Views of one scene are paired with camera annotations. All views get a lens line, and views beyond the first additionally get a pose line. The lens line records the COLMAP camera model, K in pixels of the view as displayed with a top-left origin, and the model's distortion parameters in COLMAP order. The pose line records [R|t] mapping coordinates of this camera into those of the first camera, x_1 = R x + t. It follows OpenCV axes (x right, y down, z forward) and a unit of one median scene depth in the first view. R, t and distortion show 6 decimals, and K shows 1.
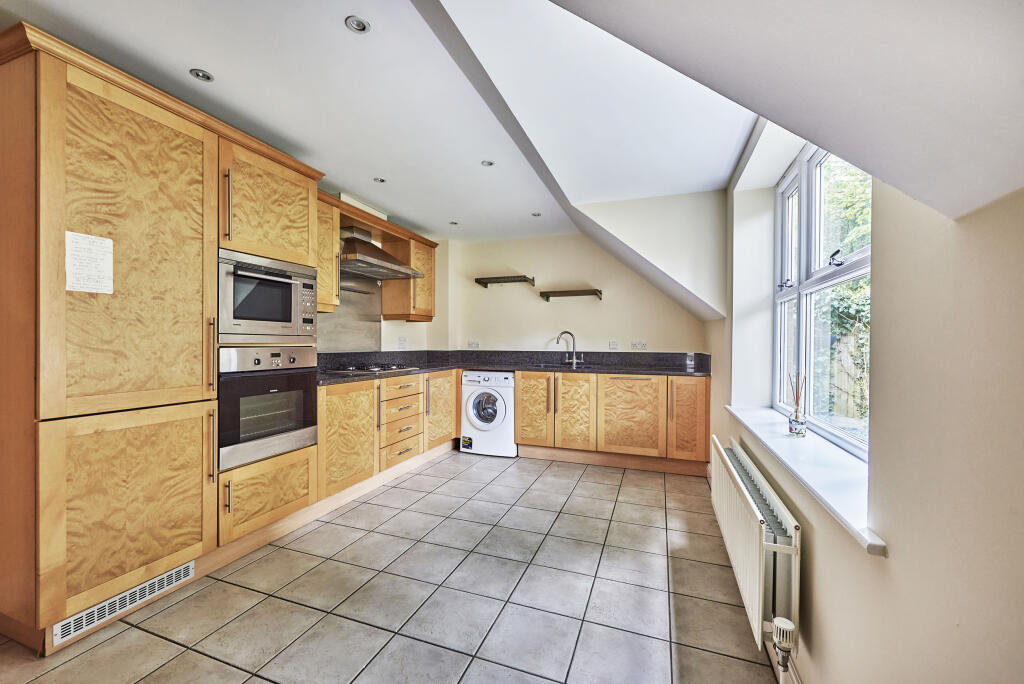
lens RADIAL K [[406.2, 0, 510.1], [0, 406.2, 343.6], [0, 0, 1]] dist [-0.000270, -0.000334]
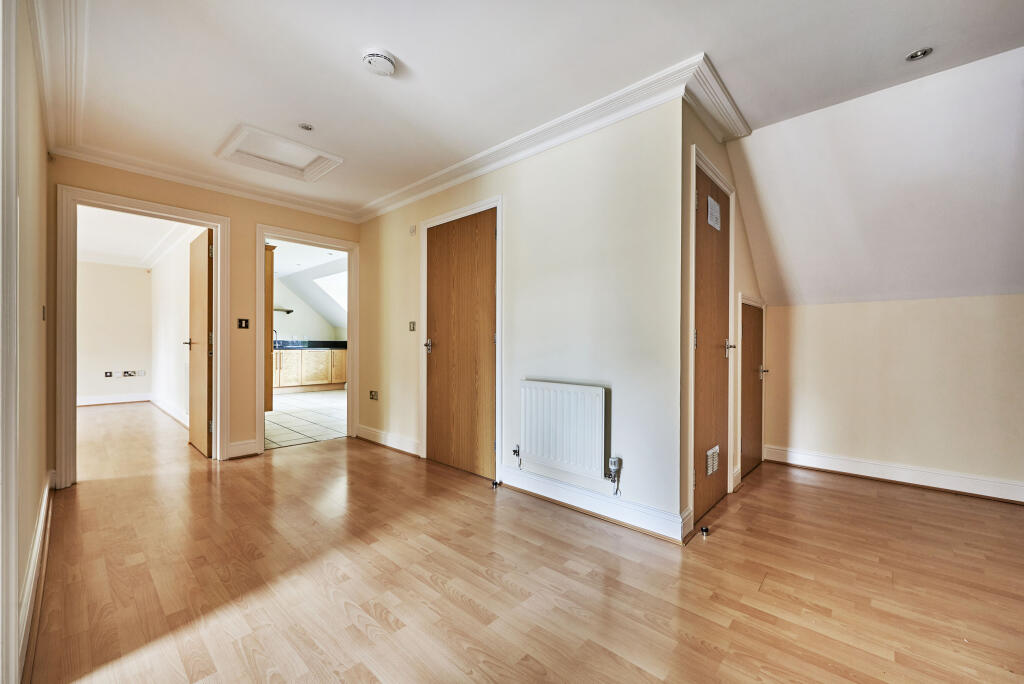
lens RADIAL K [[406.2, 0, 511.8], [0, 406.2, 344.8], [0, 0, 1]] dist [-0.000270, -0.000334]
pose [[0.364849, -0.005457, 0.931051, -1.385622], [0.002487, 0.999985, 0.004886, 0.037646], [-0.931063, 0.000533, 0.364857, -0.840088]]
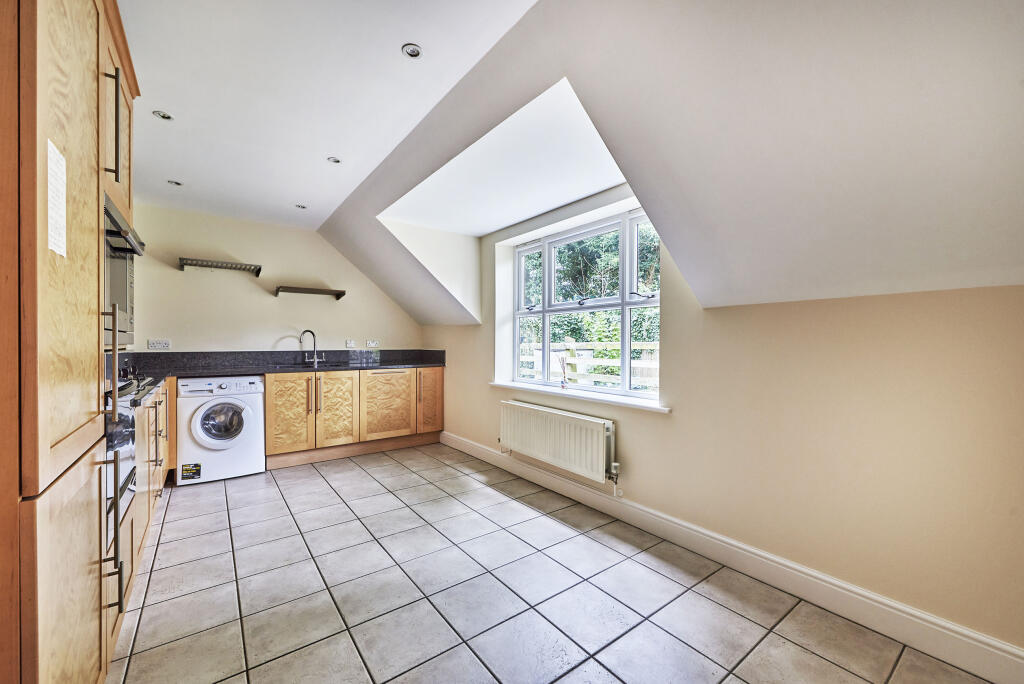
lens RADIAL K [[406.2, 0, 511.5], [0, 406.2, 343.3], [0, 0, 1]] dist [-0.000270, -0.000334]
pose [[0.538412, -0.006357, 0.842658, -0.466651], [0.003122, 0.999980, 0.005549, -0.002524], [-0.842676, -0.000357, 0.538421, 0.076977]]
